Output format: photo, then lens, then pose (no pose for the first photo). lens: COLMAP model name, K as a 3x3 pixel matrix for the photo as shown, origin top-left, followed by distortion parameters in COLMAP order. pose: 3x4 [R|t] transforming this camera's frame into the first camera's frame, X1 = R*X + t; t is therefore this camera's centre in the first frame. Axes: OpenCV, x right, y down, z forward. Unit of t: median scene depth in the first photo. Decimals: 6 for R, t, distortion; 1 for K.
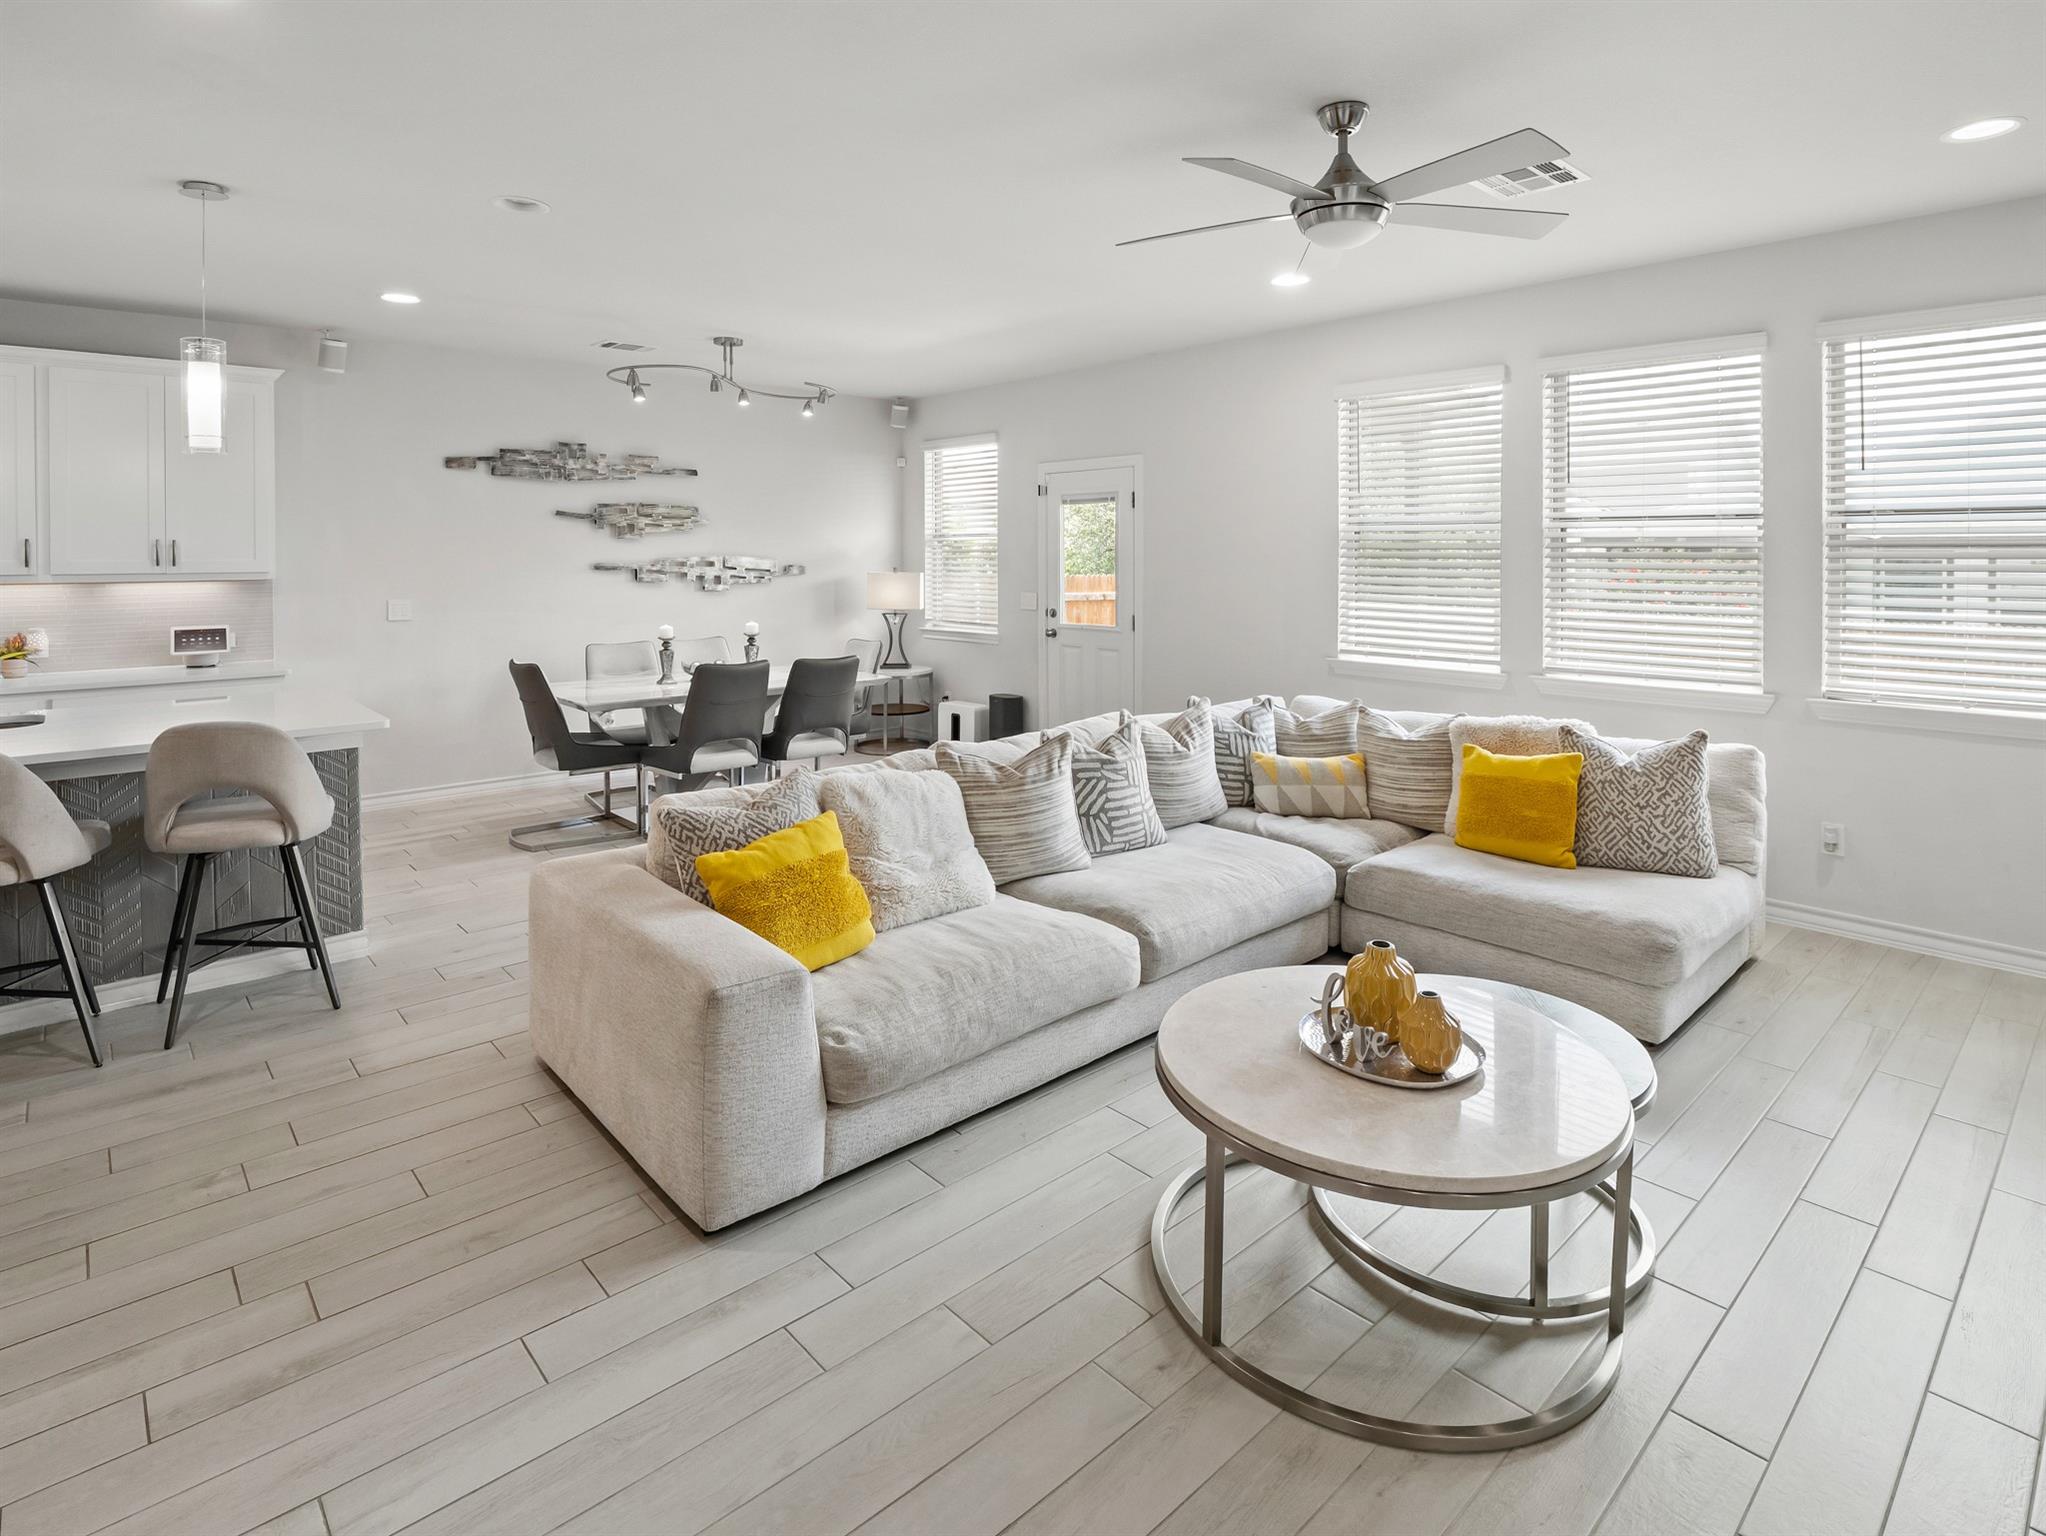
lens RADIAL K [[1051.1, 0, 1040.9], [0, 1051.1, 592.2], [0, 0, 1]] dist [-0.026481, -0.000104]
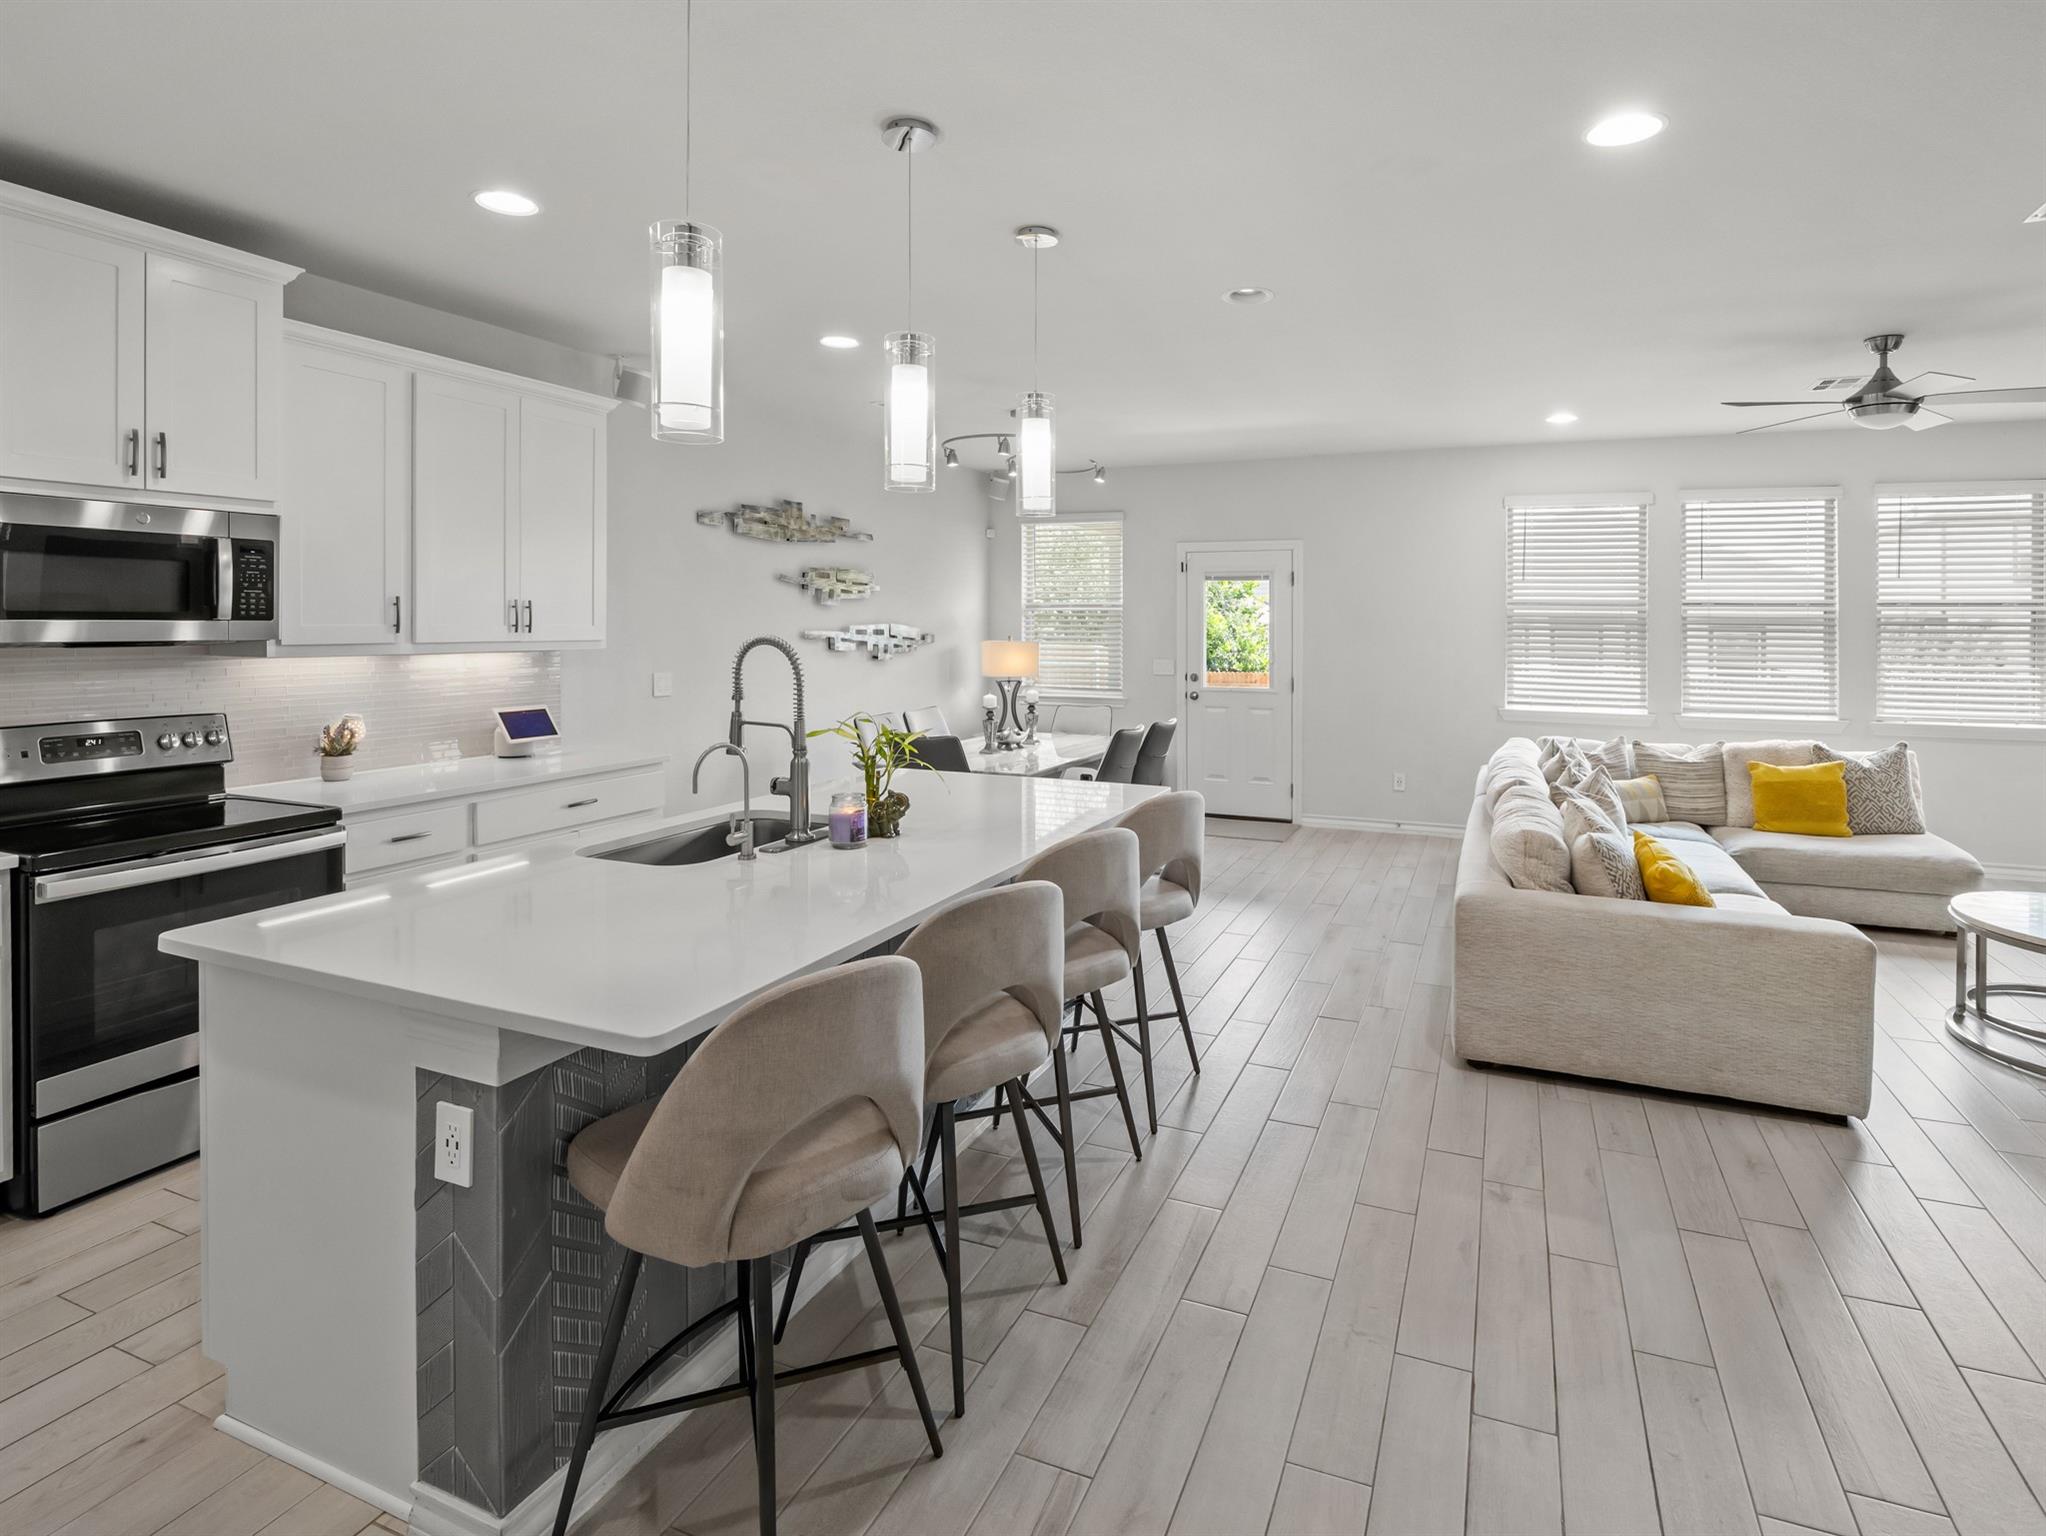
lens RADIAL K [[1060.8, 0, 1062.7], [0, 1060.8, 642.0], [0, 0, 1]] dist [-0.000535, -0.001052]
pose [[0.905352, 0.000018, 0.424662, -0.681526], [0.007877, 0.999827, -0.016837, -0.000516], [-0.424589, 0.018588, 0.905195, 0.053191]]
